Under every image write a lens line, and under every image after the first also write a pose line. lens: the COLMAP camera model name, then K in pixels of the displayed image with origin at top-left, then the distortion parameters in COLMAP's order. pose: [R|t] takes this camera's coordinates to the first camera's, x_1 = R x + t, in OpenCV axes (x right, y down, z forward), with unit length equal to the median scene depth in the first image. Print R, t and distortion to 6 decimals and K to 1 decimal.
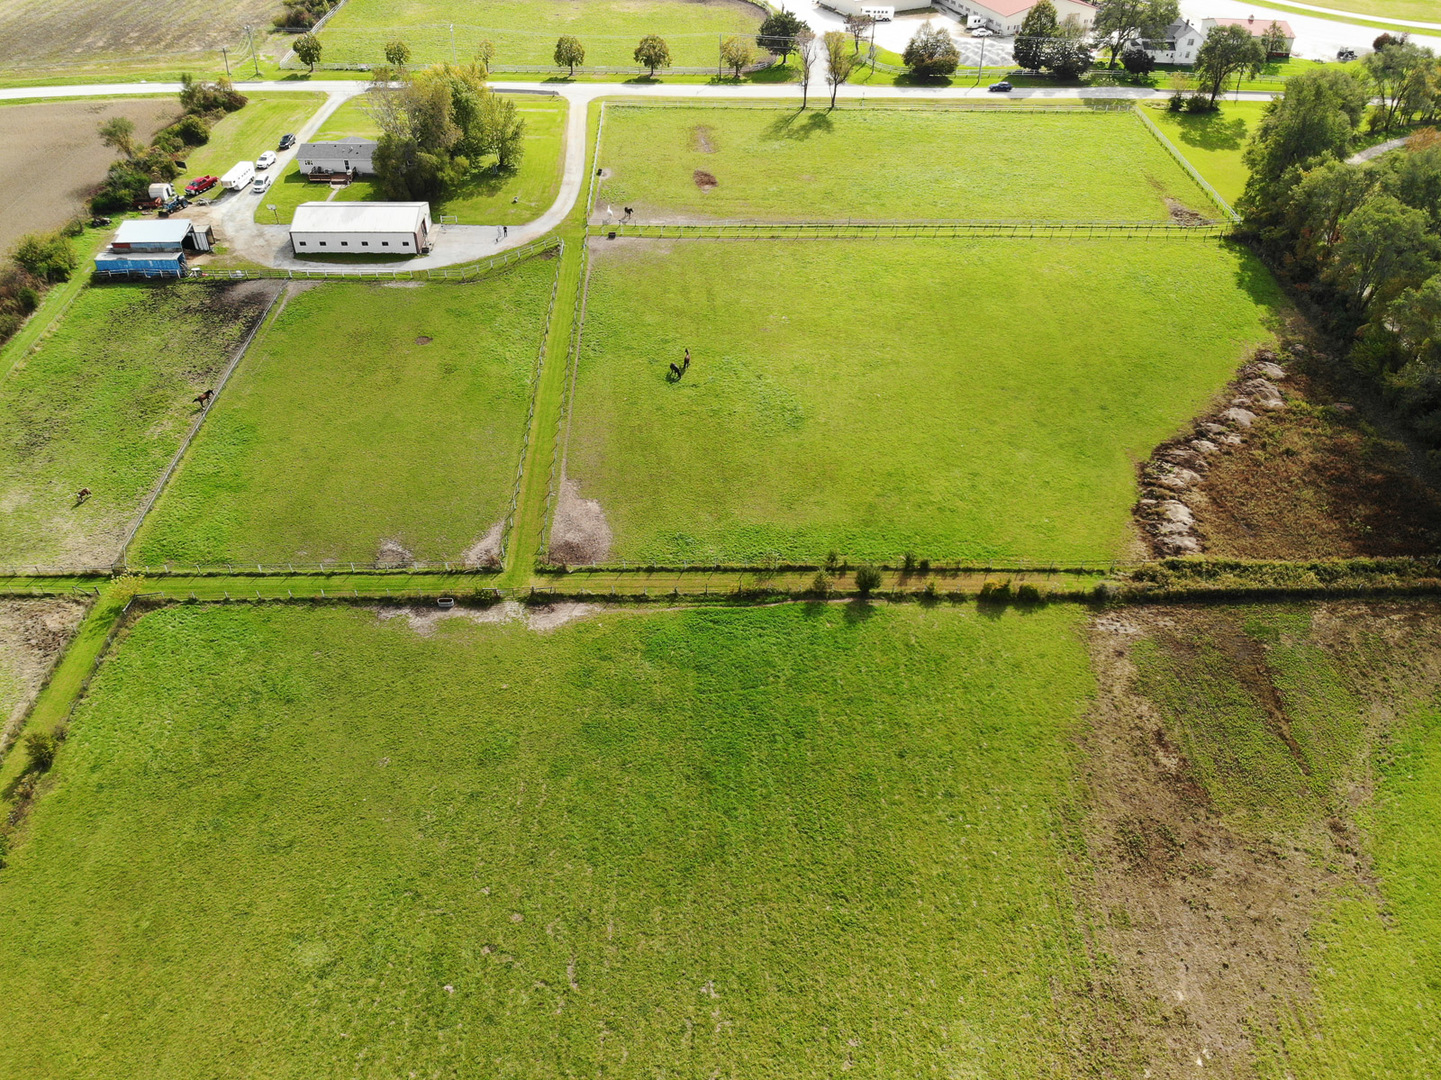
lens RADIAL K [[1067.2, 0, 676.1], [0, 1067.2, 542.0], [0, 0, 1]] dist [0.100980, -0.235224]
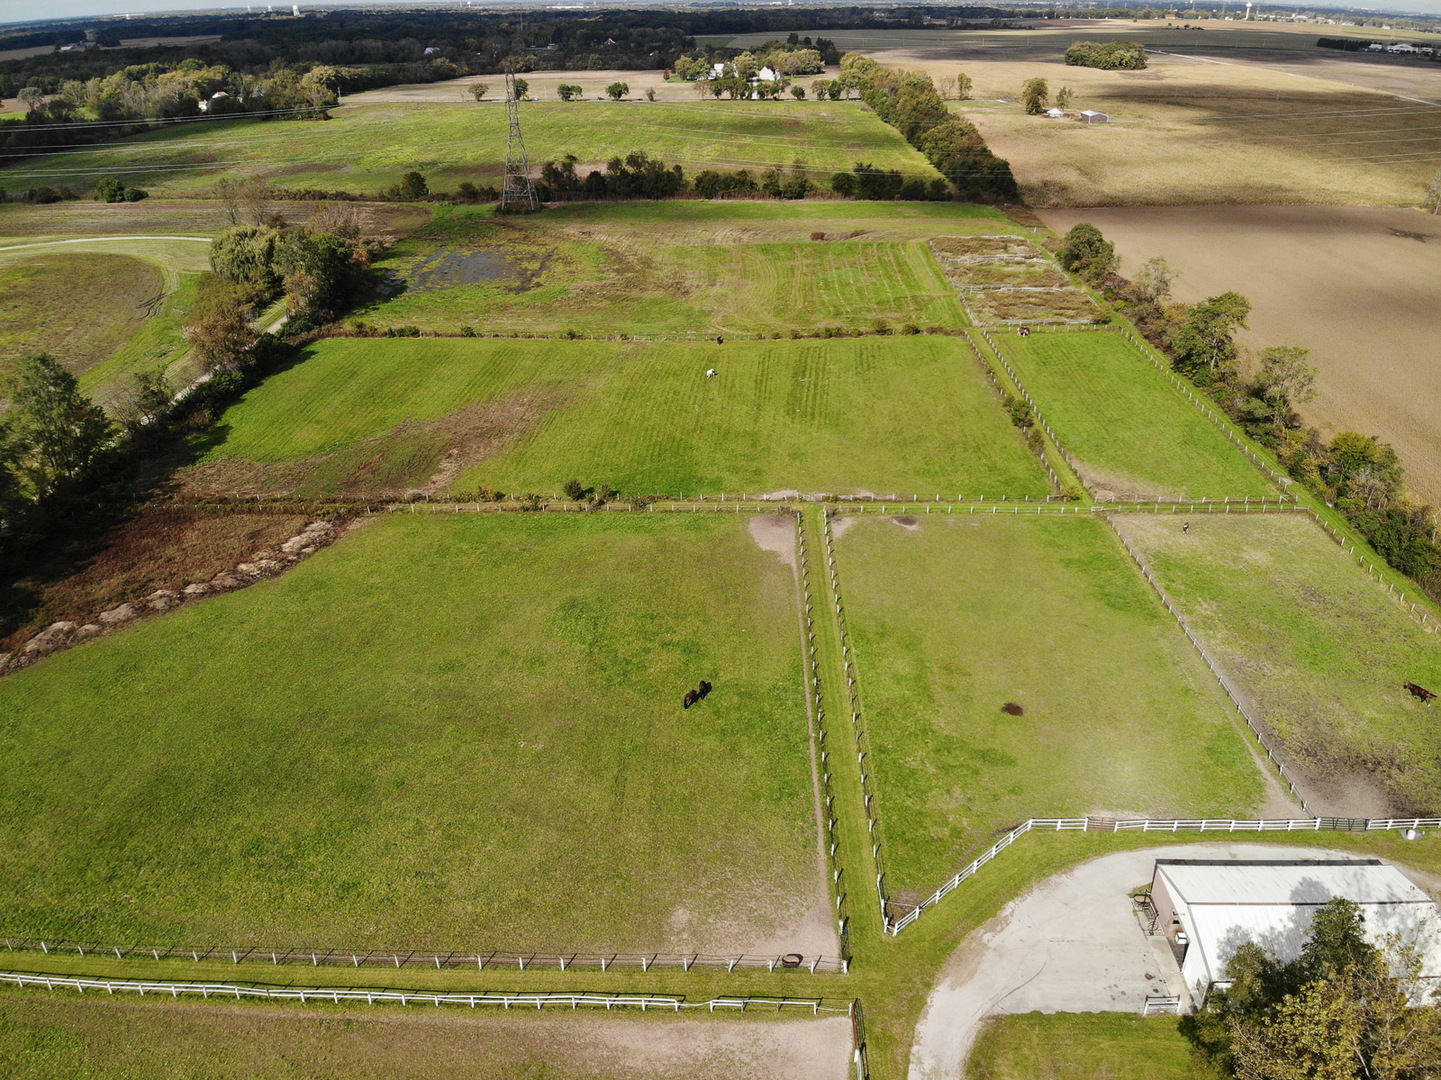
lens RADIAL K [[1050.2, 0, 720.5], [0, 1050.2, 540.0], [0, 0, 1]] dist [0.103171, -0.201646]
pose [[-0.999542, -0.008389, 0.029074, -0.044246], [0.023317, 0.398852, 0.916719, -0.811249], [-0.019287, 0.916977, -0.398474, 1.046983]]
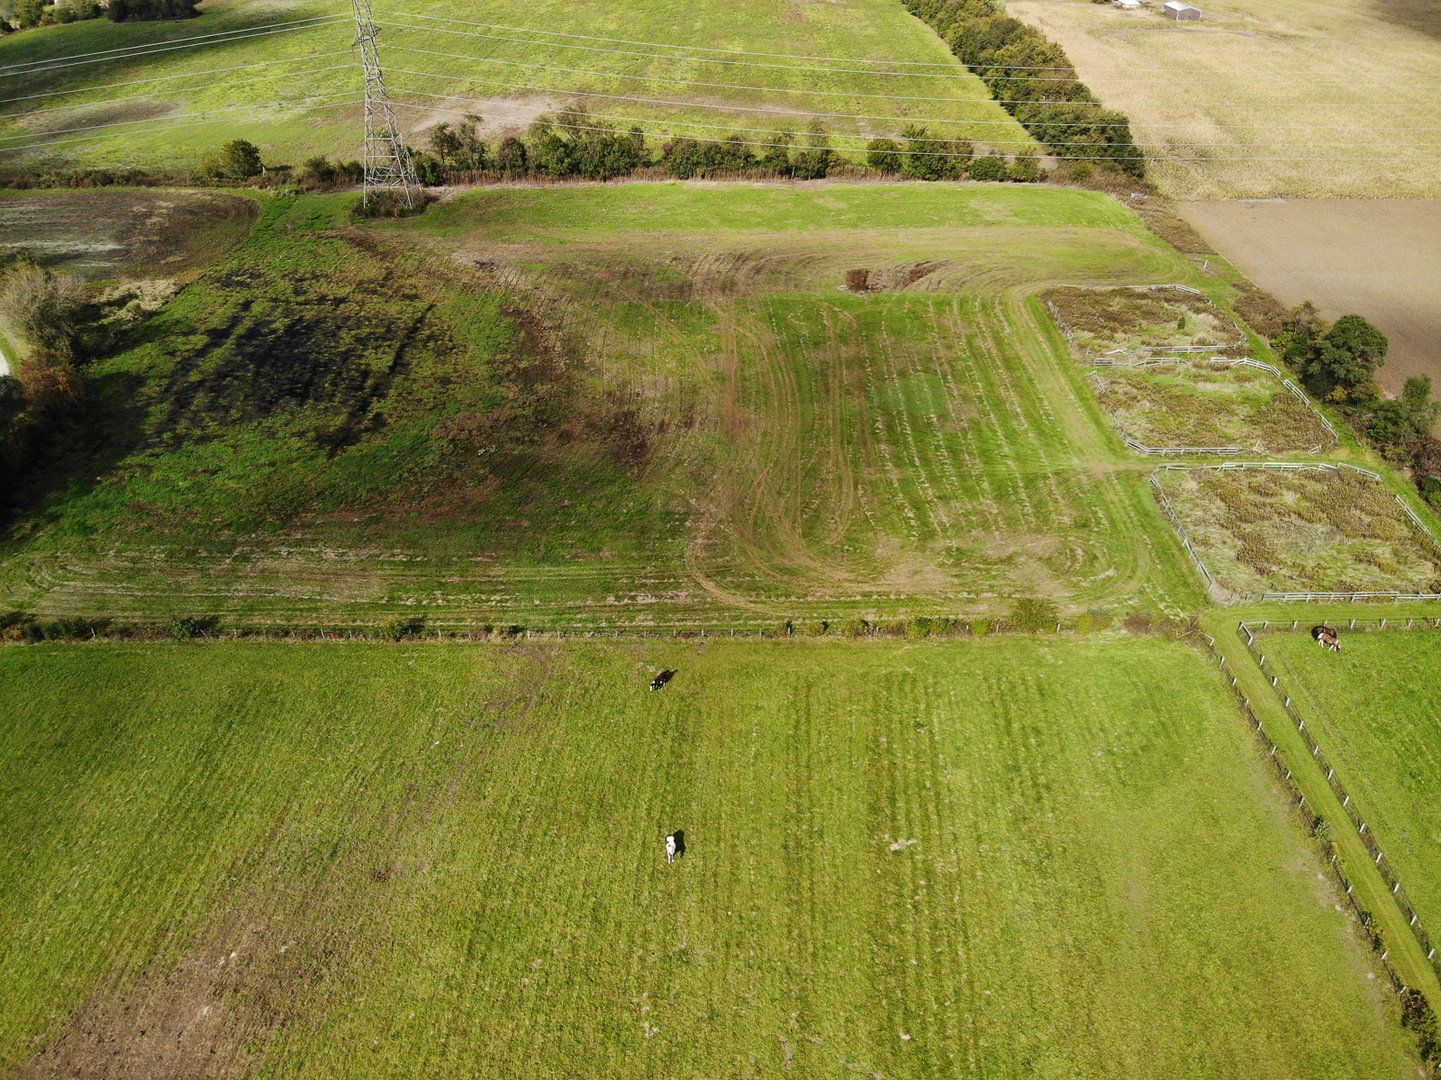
lens RADIAL K [[1050.2, 0, 720.5], [0, 1050.2, 540.0], [0, 0, 1]] dist [0.103171, -0.201646]
pose [[-0.999906, -0.002808, 0.013396, -0.021667], [0.012030, 0.286507, 0.958003, -0.307093], [-0.006528, 0.958074, -0.286447, 0.374399]]
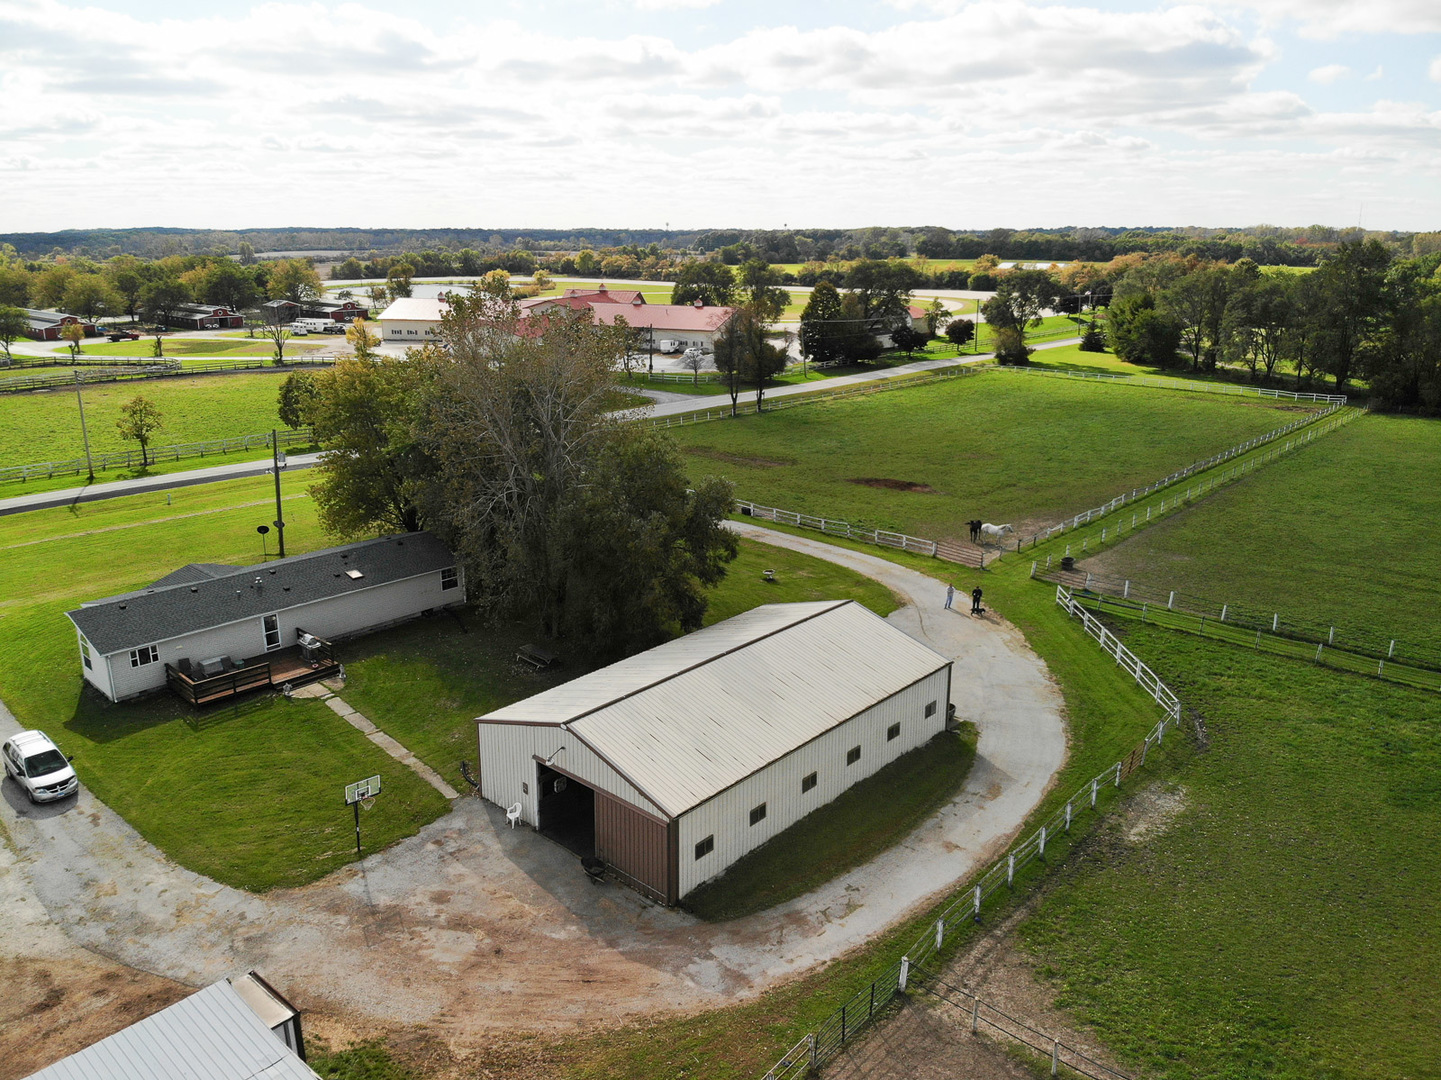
lens RADIAL K [[1067.2, 0, 676.1], [0, 1067.2, 542.0], [0, 0, 1]] dist [0.100980, -0.235224]
pose [[0.687394, -0.203455, 0.697205, -0.495510], [0.468352, 0.857874, -0.211421, -0.284409], [-0.555100, 0.471867, 0.684986, 0.804350]]
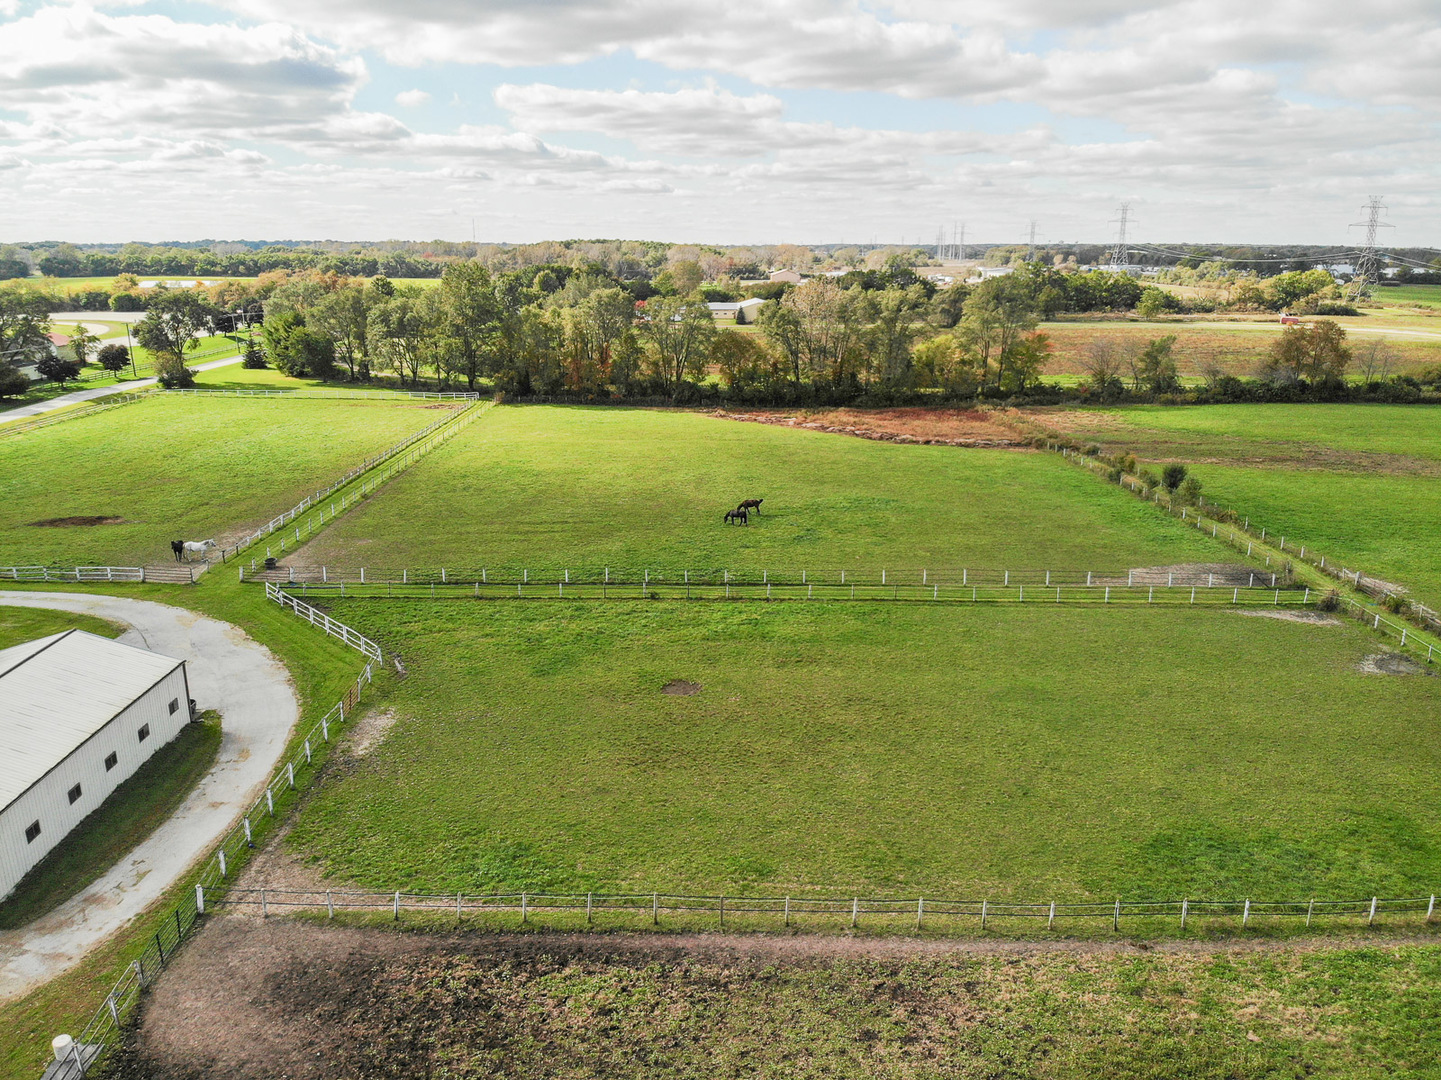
lens RADIAL K [[1050.2, 0, 720.5], [0, 1050.2, 540.0], [0, 0, 1]] dist [0.103171, -0.201646]
pose [[-0.013623, -0.266351, 0.963780, -0.557977], [0.635126, 0.742150, 0.214078, -0.275803], [-0.772289, 0.615038, 0.159056, 0.773791]]
